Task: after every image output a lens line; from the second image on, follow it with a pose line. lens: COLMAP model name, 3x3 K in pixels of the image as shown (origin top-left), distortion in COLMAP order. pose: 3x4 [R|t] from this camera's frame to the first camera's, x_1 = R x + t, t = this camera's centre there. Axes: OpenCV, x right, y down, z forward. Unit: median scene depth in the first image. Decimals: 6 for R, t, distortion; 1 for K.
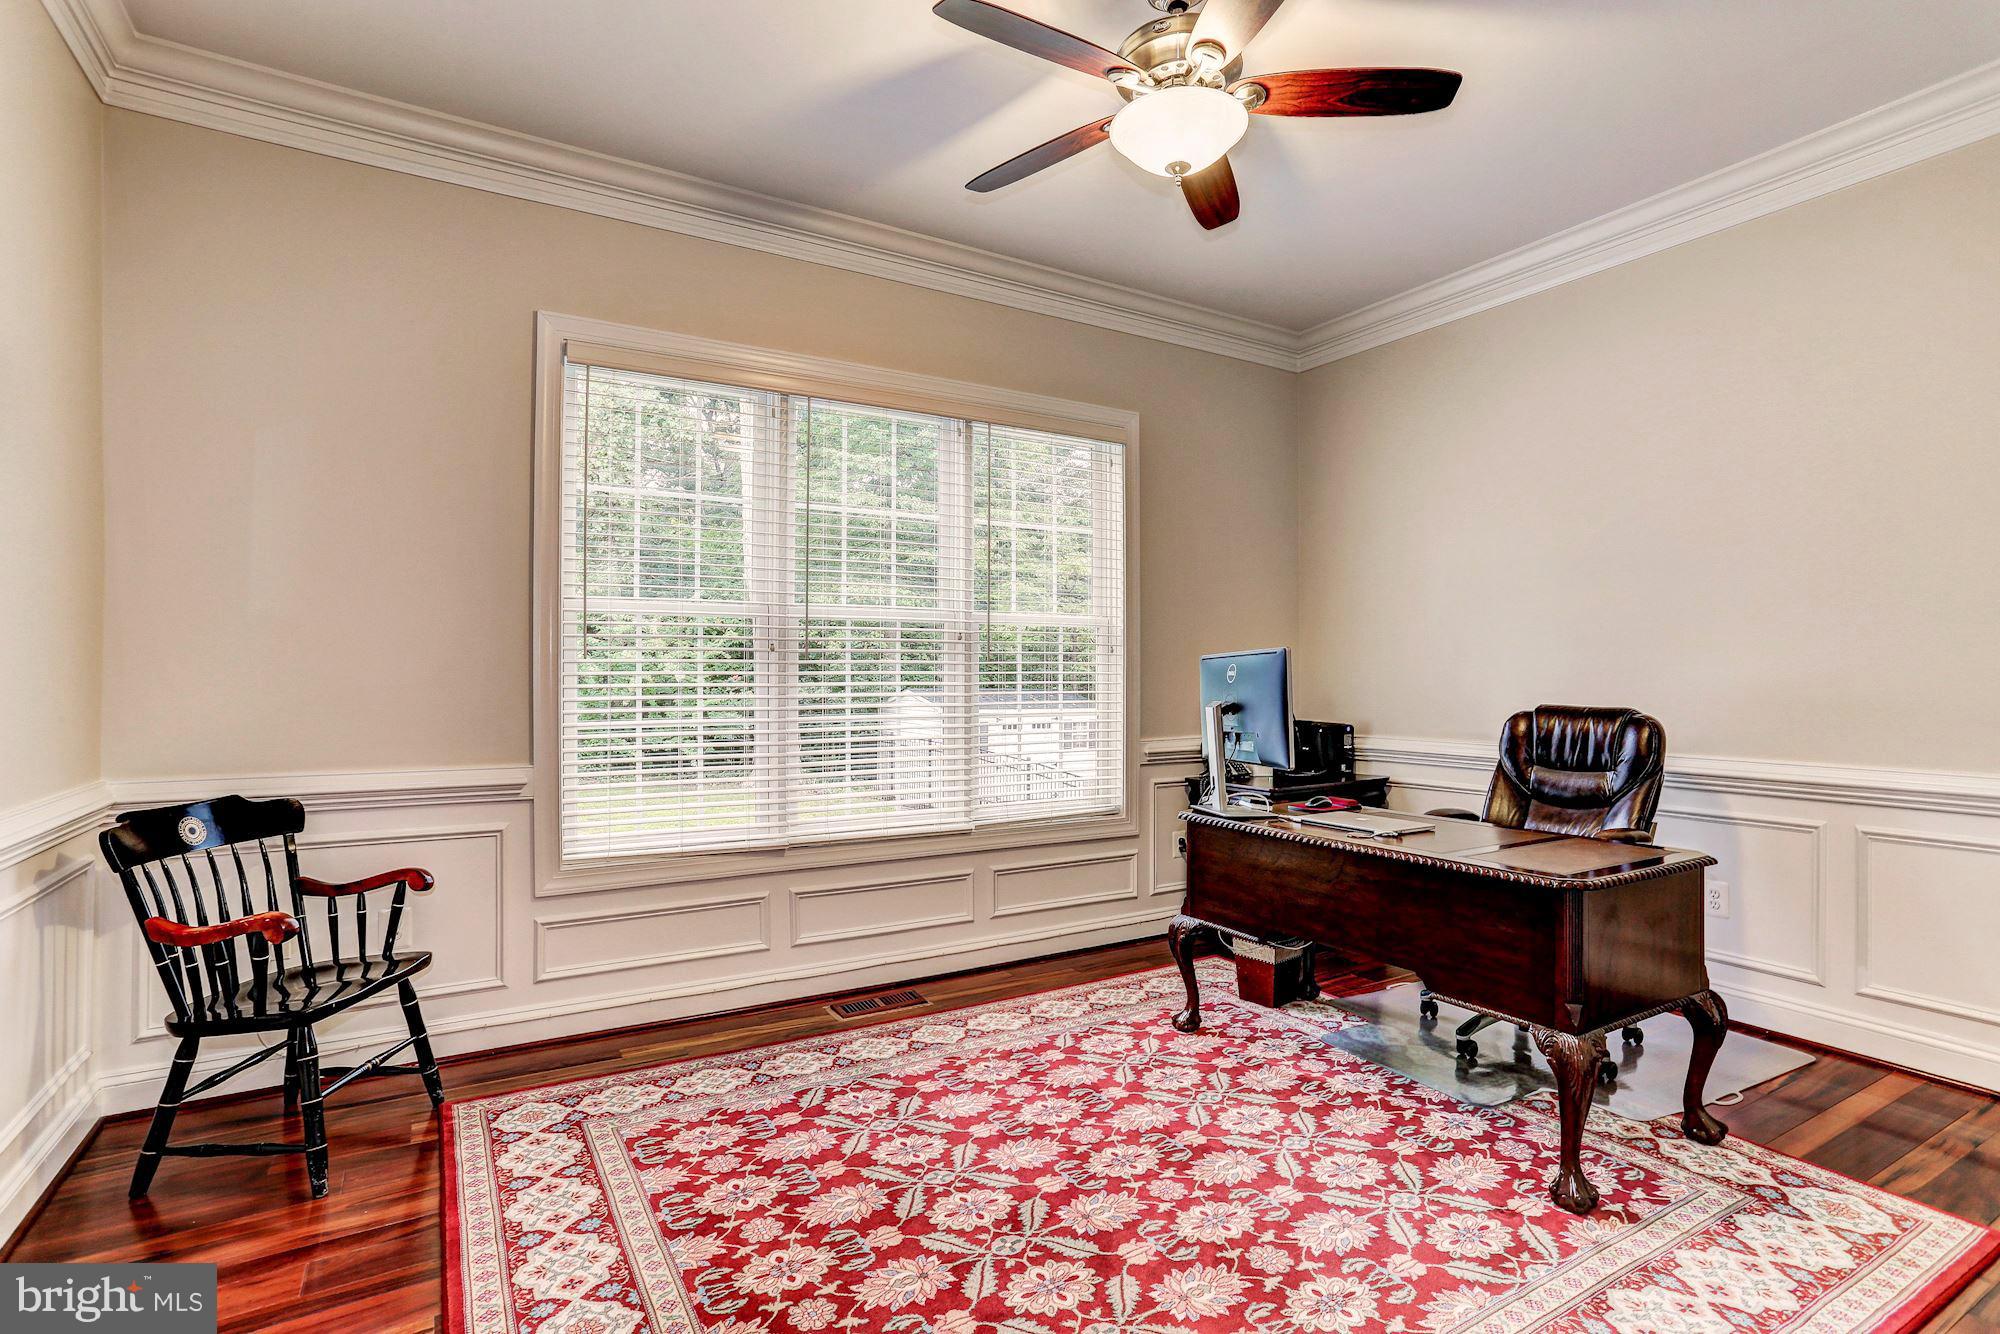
lens RADIAL K [[1014.2, 0, 1001.6], [0, 1014.2, 651.1], [0, 0, 1]] dist [0.001513, 0.000808]
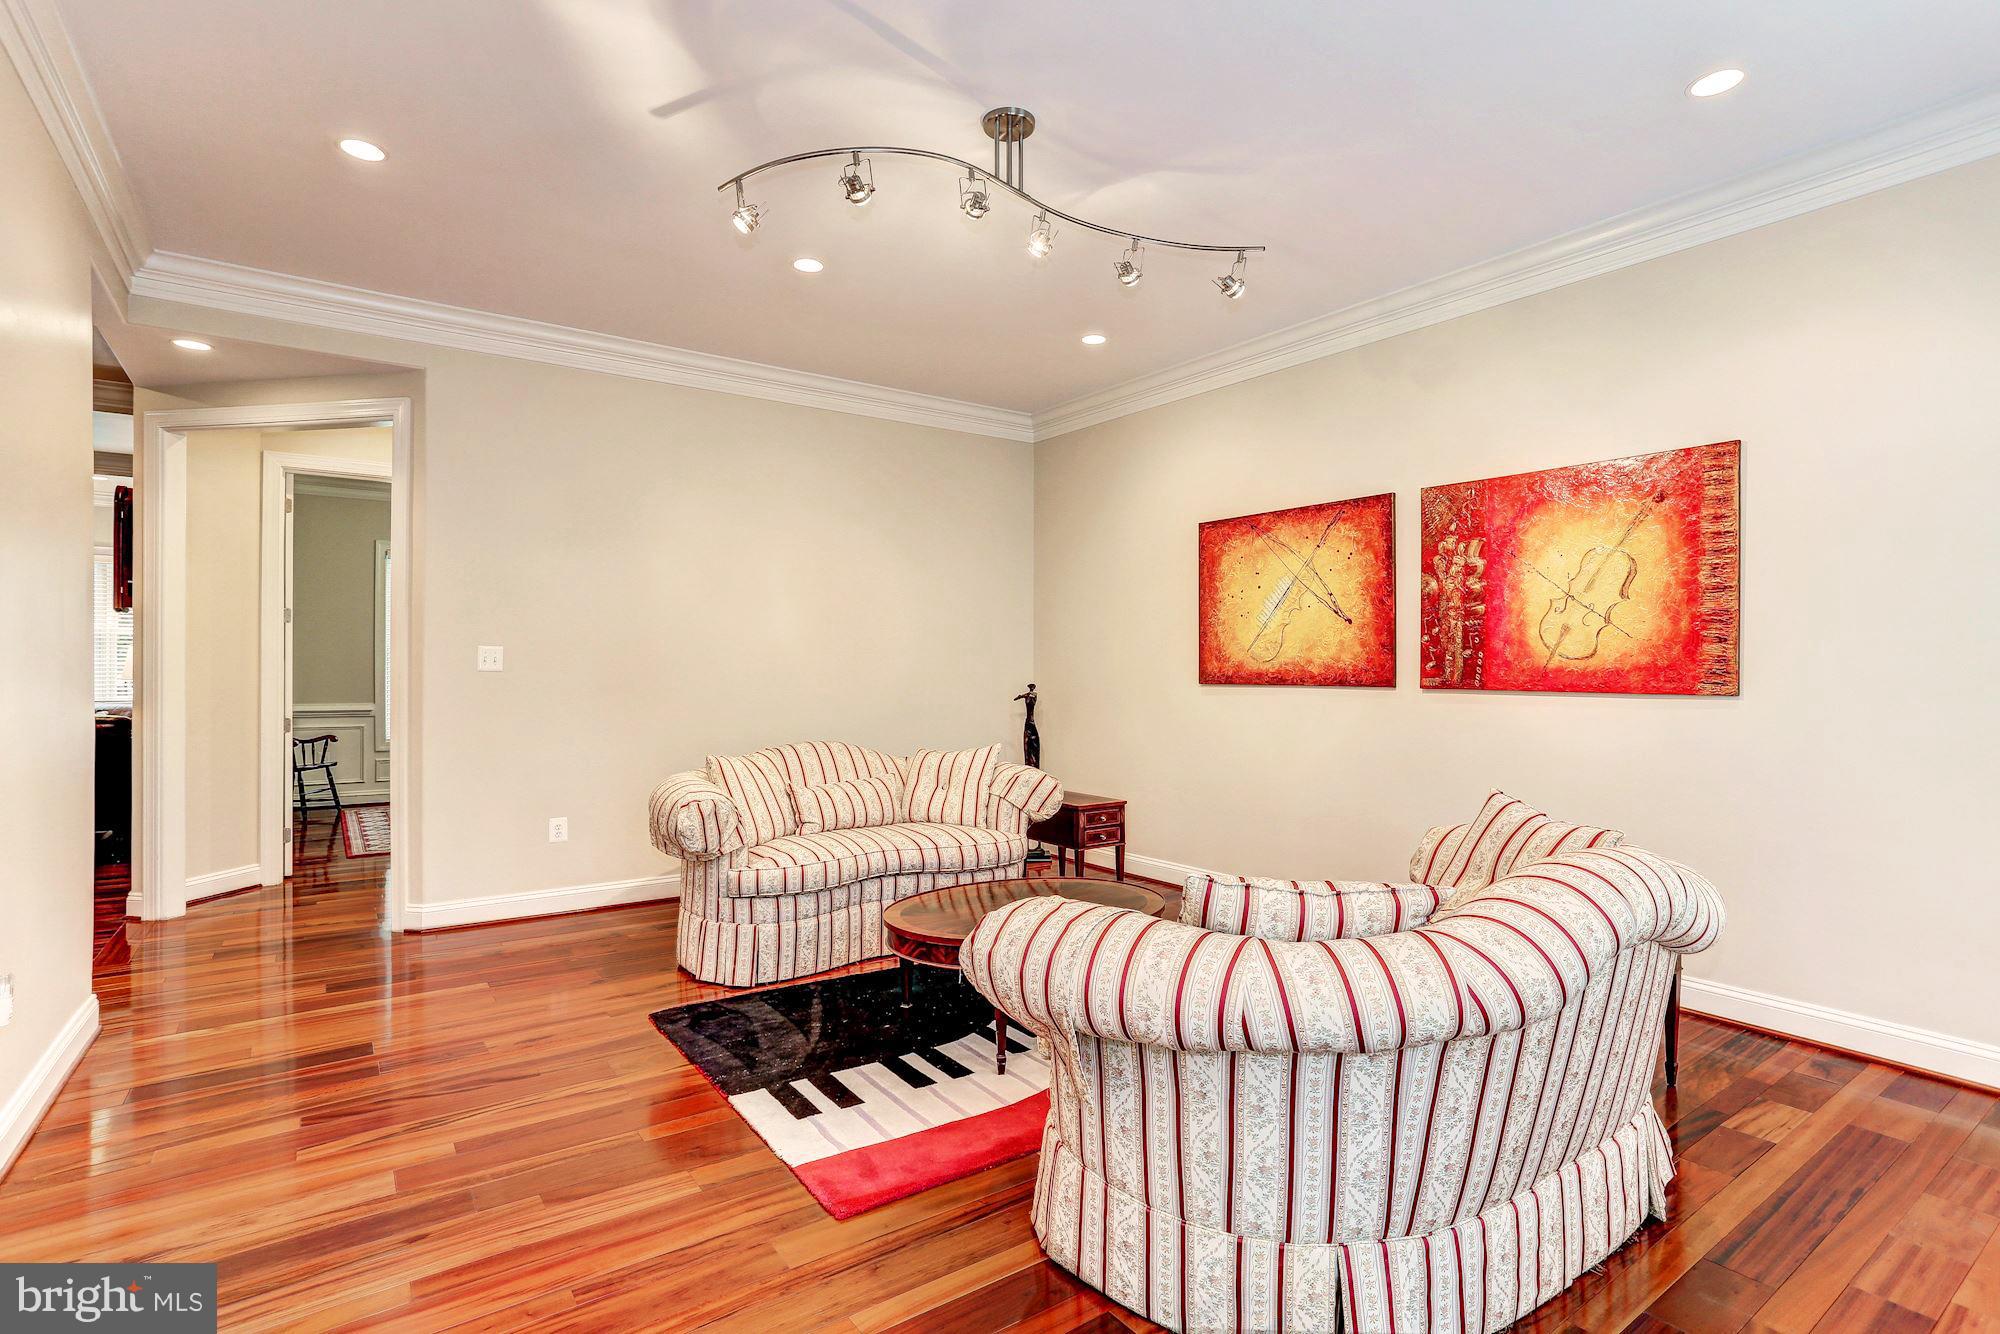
lens RADIAL K [[974.3, 0, 1000.0], [0, 974.3, 667.0], [0, 0, 1]] dist [-0.015227, 0.000436]
pose [[0.998155, 0.001376, 0.060703, 1.194264], [-0.002545, 0.999813, 0.019180, -0.050598], [-0.060666, -0.019299, 0.997972, -1.926932]]
